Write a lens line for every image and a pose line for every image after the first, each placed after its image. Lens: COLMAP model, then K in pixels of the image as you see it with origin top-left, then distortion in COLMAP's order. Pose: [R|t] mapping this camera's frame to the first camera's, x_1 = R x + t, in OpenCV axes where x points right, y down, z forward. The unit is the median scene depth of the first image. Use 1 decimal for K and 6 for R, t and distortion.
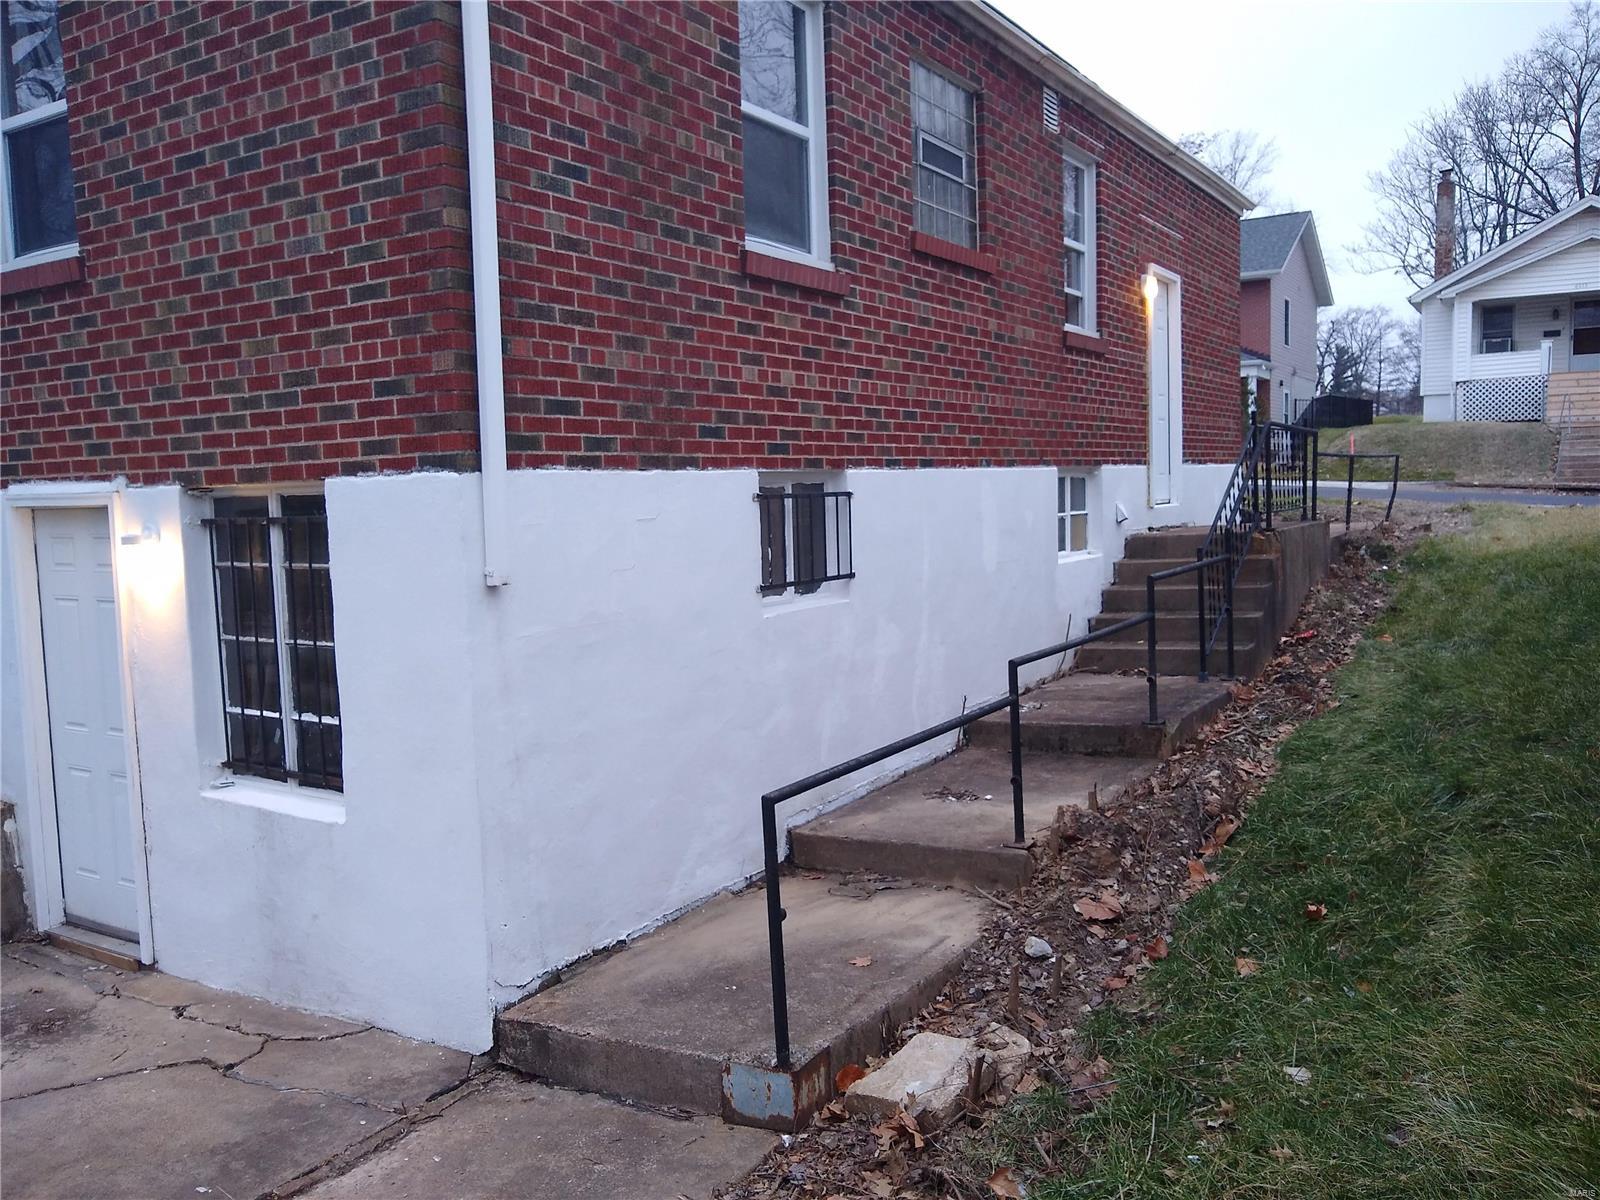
lens RADIAL K [[1249.4, 0, 800.0], [0, 1249.4, 600.0], [0, 0, 1]] dist [-0.018597, 0.013905]
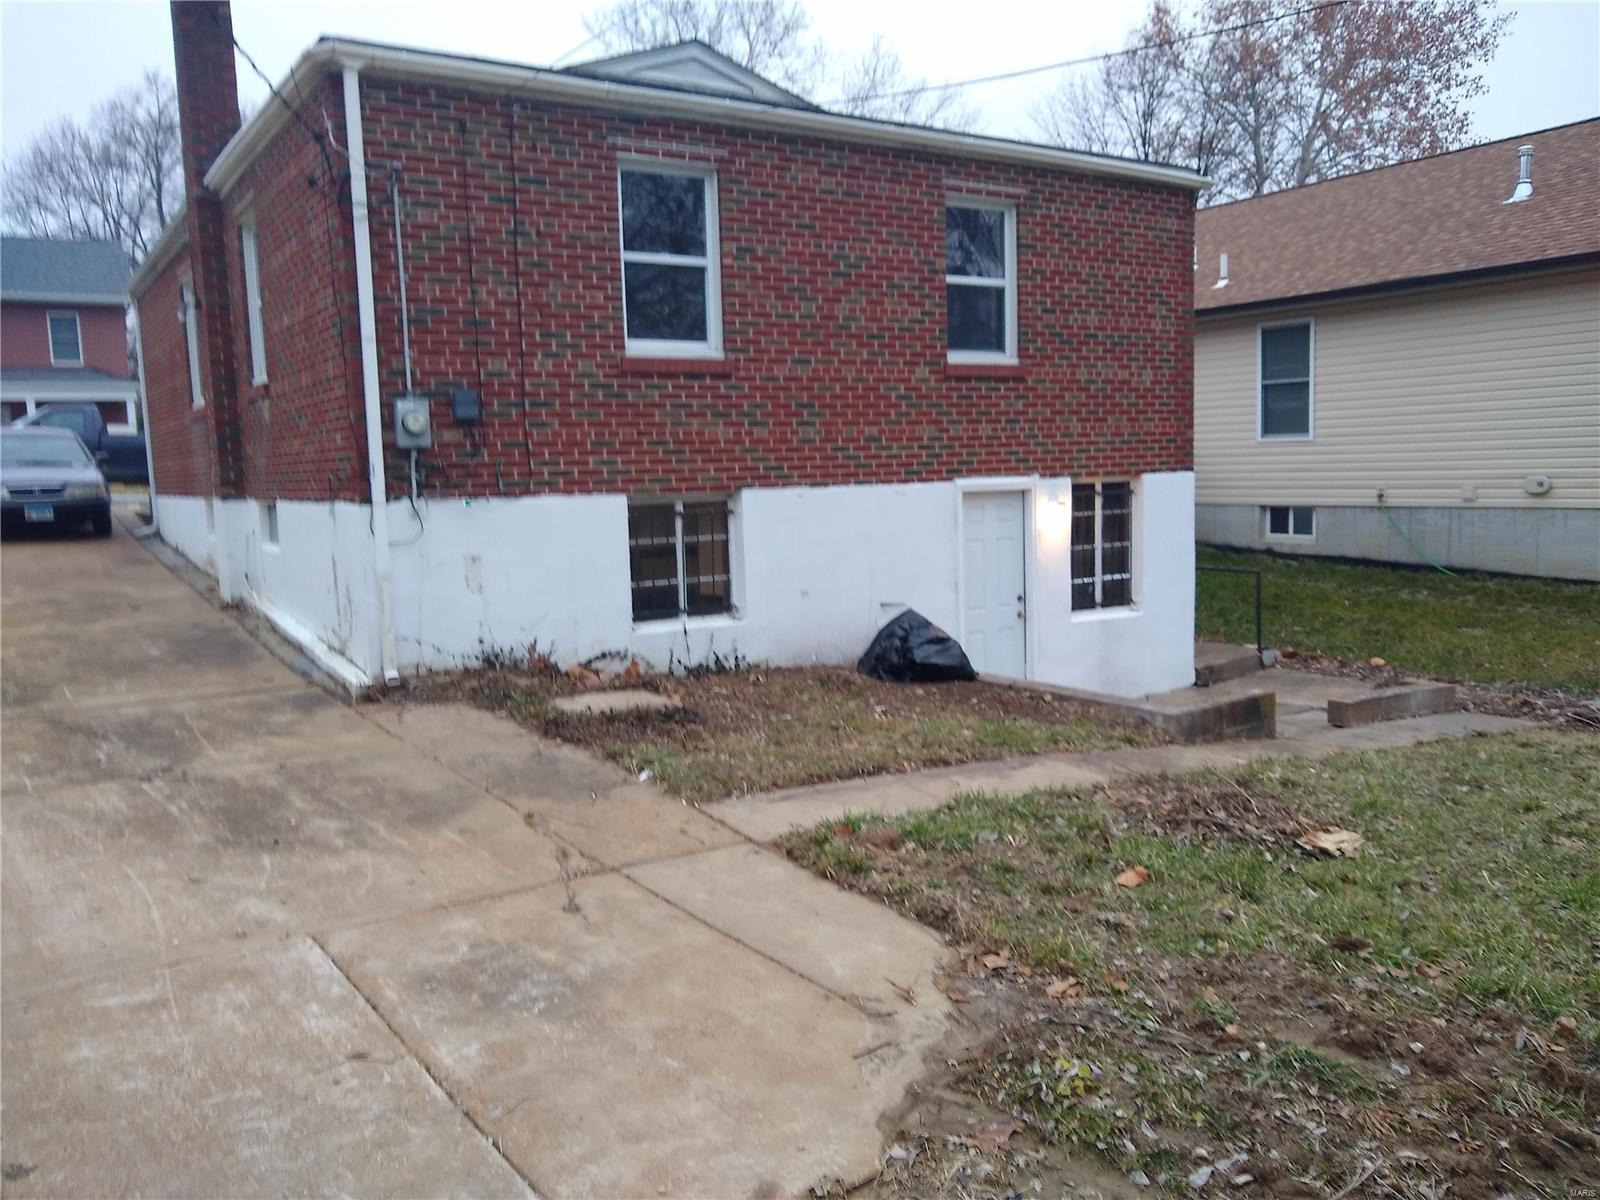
lens RADIAL K [[1284.7, 0, 797.7], [0, 1284.7, 619.5], [0, 0, 1]] dist [0.004281, -0.003474]
pose [[0.435245, -0.089463, 0.895856, -2.796963], [0.103718, 0.993408, 0.048814, -0.005555], [-0.894318, 0.071671, 0.441655, 0.459559]]
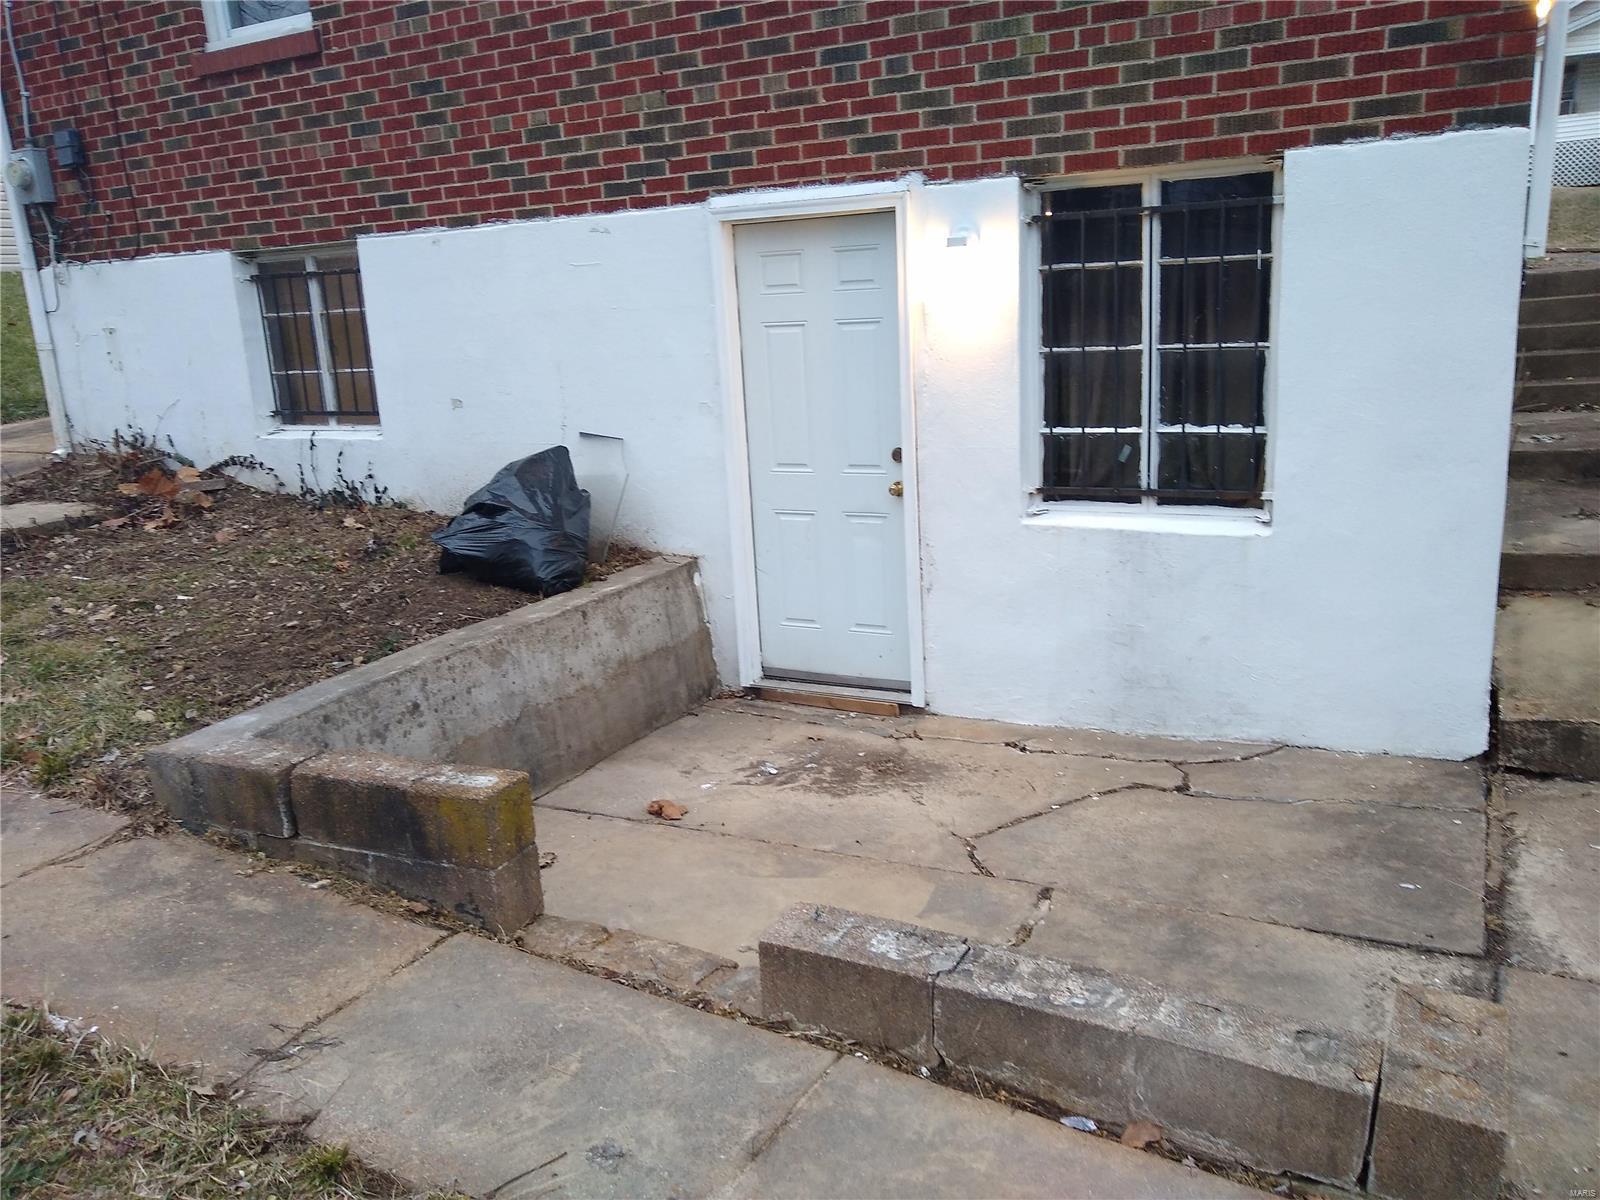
lens RADIAL K [[1249.4, 0, 800.0], [0, 1249.4, 600.0], [0, 0, 1]] dist [-0.018597, 0.013905]
pose [[0.998155, -0.039253, 0.046312, -0.723063], [0.031905, 0.988183, 0.149920, 0.071089], [-0.051650, -0.148165, 0.987613, 0.078078]]
